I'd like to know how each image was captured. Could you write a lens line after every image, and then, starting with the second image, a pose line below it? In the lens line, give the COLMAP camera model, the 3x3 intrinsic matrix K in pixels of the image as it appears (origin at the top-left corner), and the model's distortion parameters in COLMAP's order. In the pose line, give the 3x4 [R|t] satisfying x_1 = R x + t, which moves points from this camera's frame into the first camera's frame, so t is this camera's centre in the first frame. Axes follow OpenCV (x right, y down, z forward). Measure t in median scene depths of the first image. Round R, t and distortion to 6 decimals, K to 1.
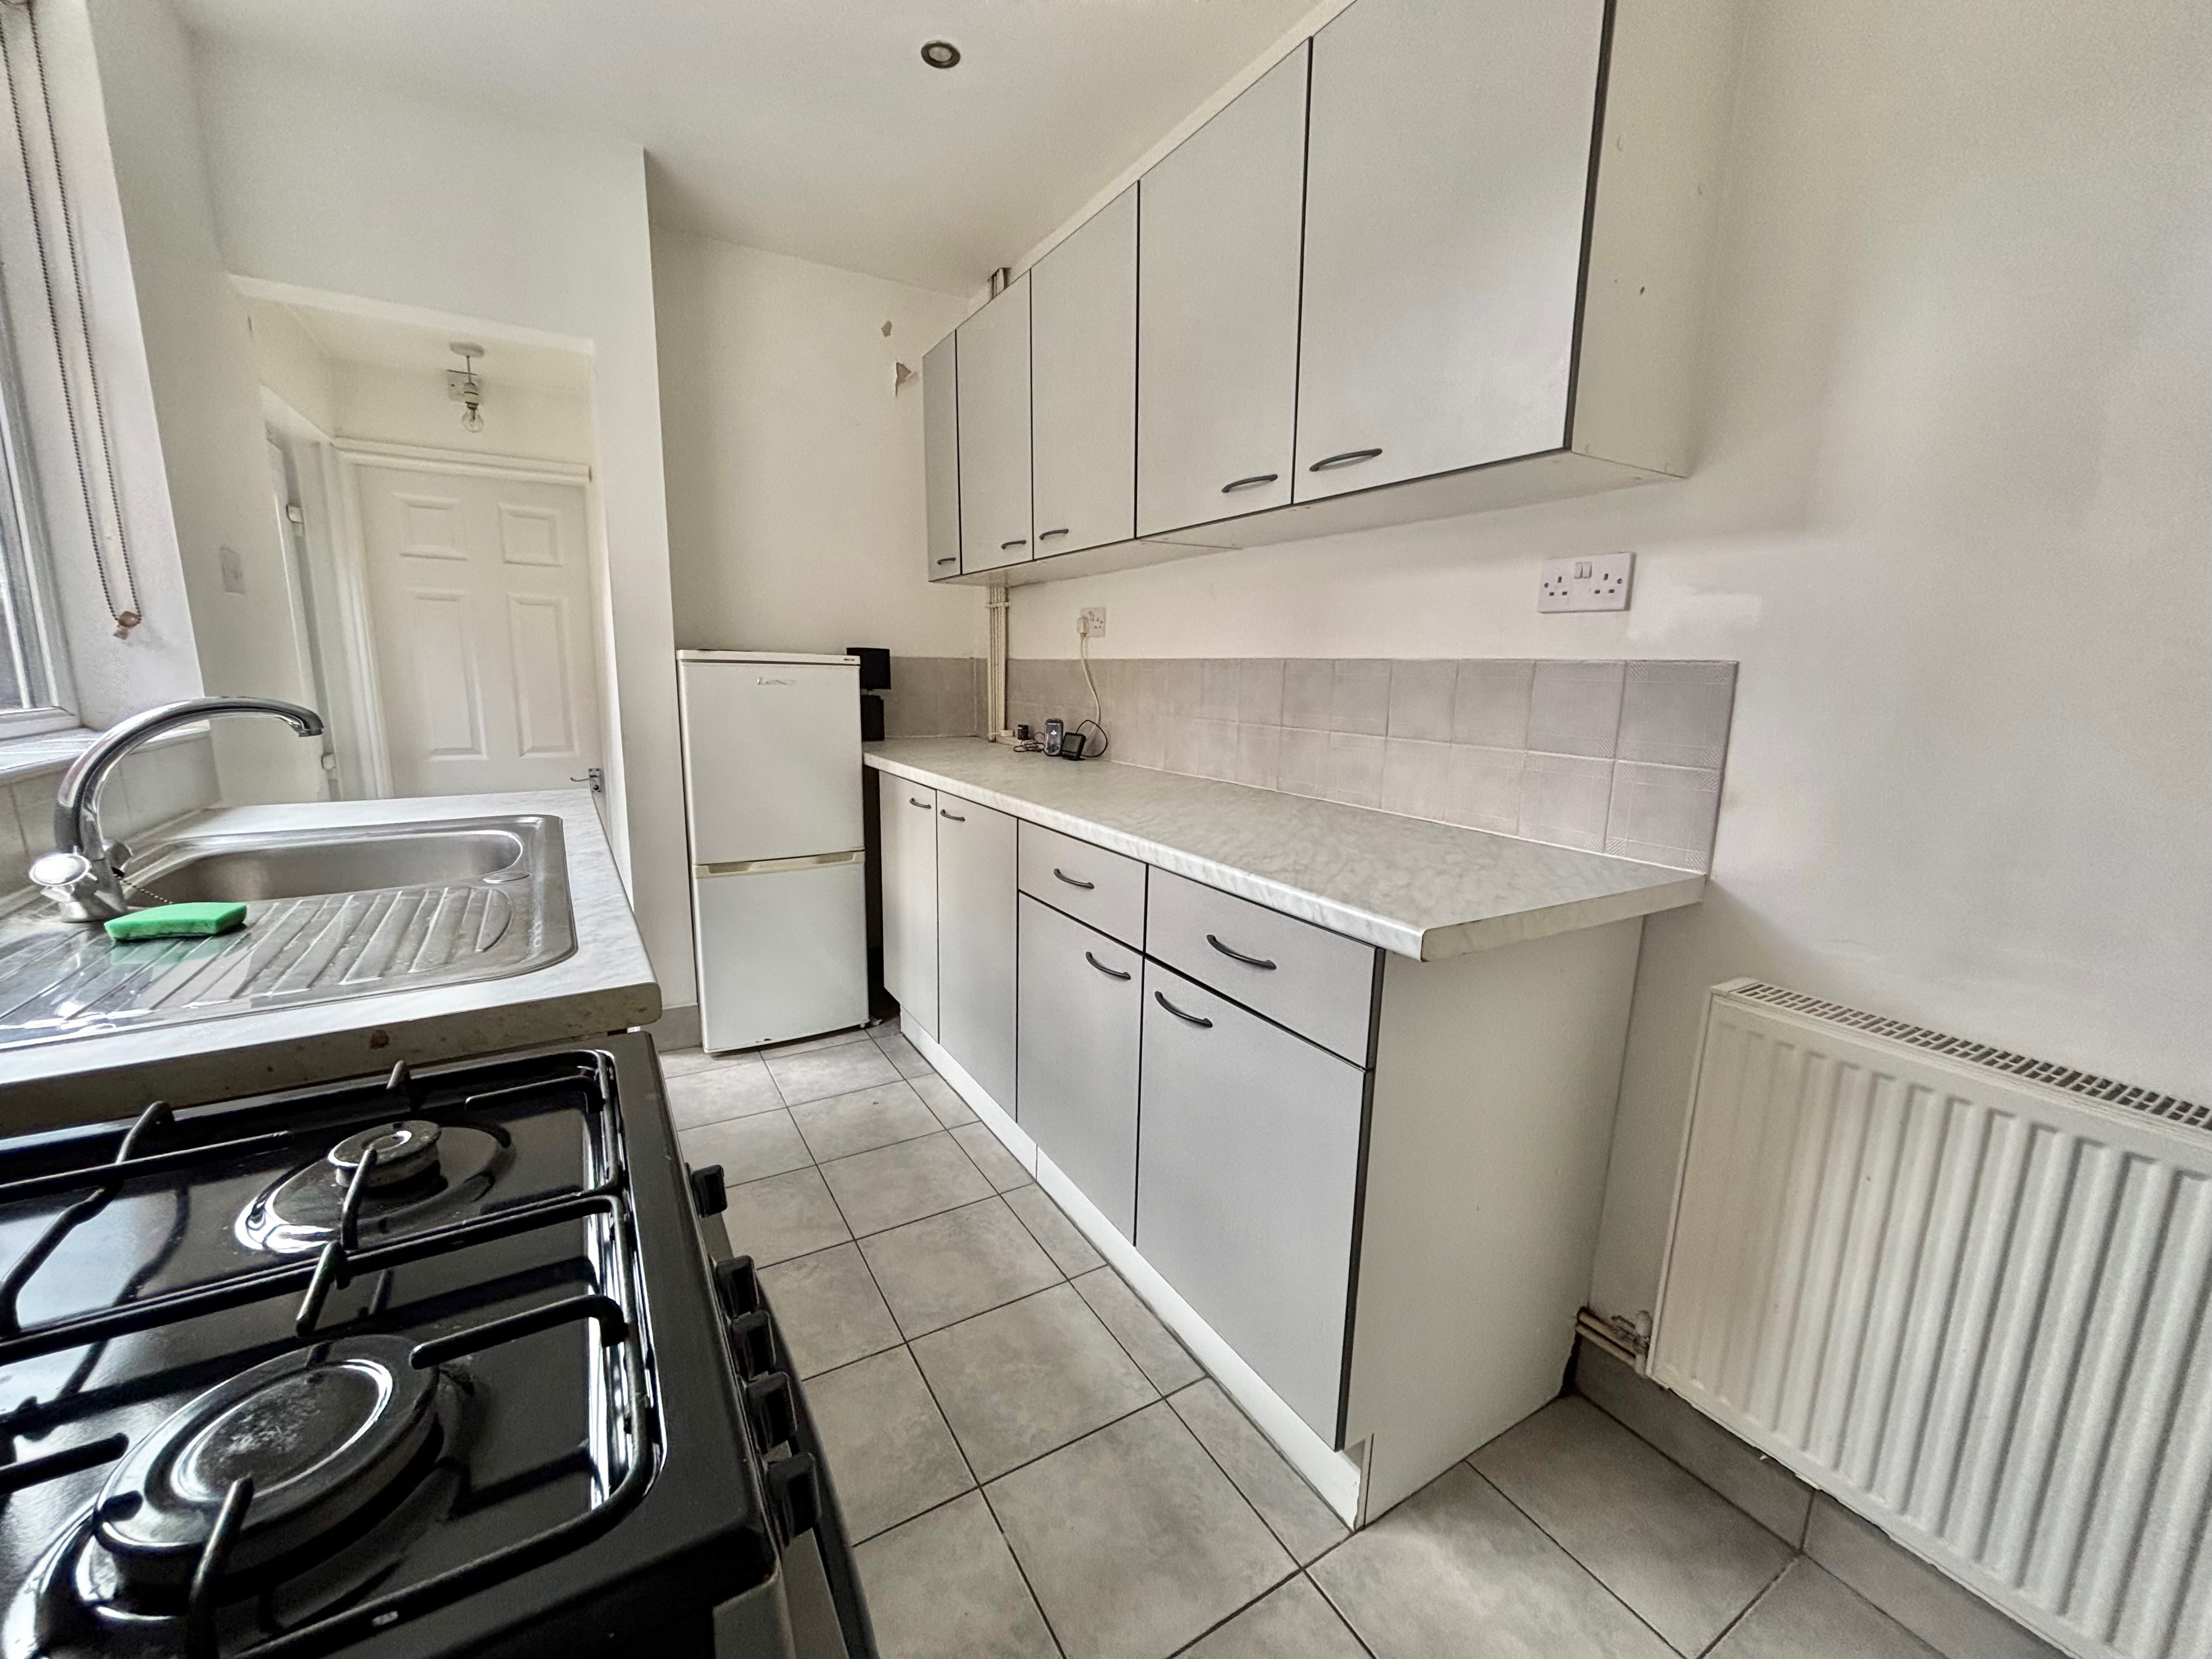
lens RADIAL K [[882.0, 0, 1109.1], [0, 882.0, 832.4], [0, 0, 1]] dist [-0.011984, 0.000202]
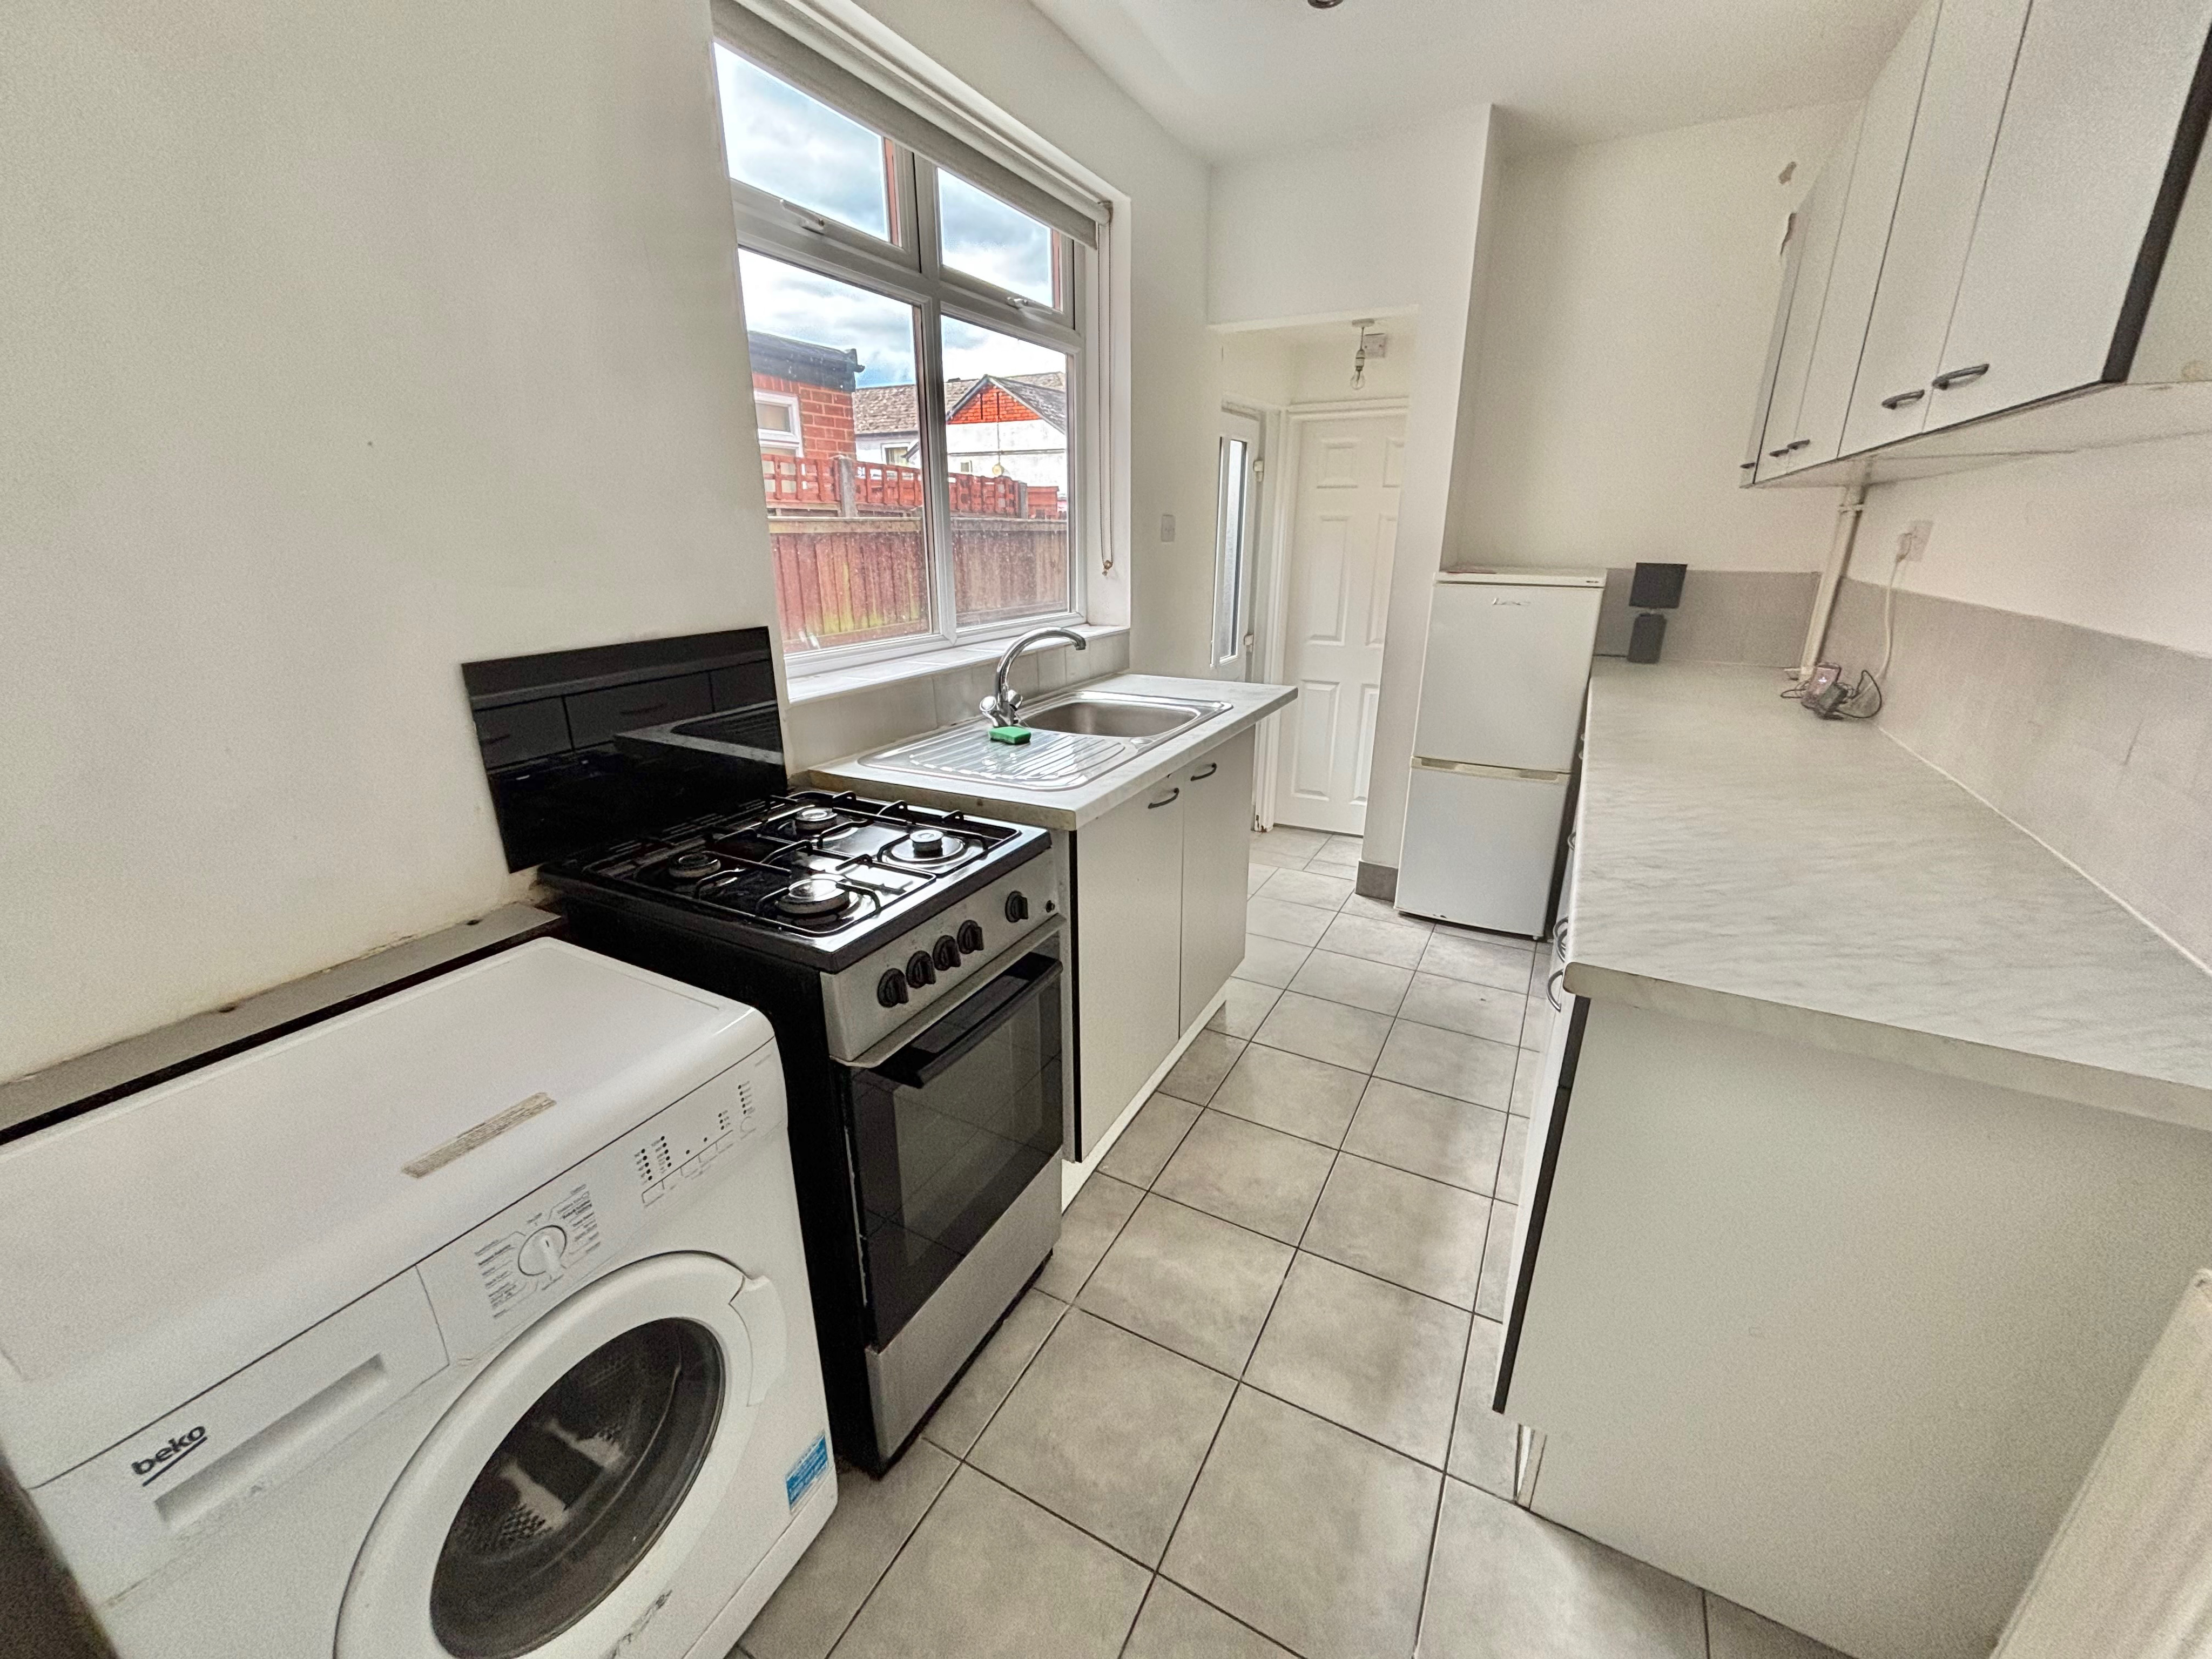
lens RADIAL K [[882.0, 0, 1098.4], [0, 882.0, 828.8], [0, 0, 1]] dist [-0.011984, 0.000202]
pose [[0.502040, 0.258468, -0.825318, 0.316120], [-0.143325, 0.965966, 0.215331, -0.061077], [0.852885, 0.010184, 0.521999, 0.010924]]
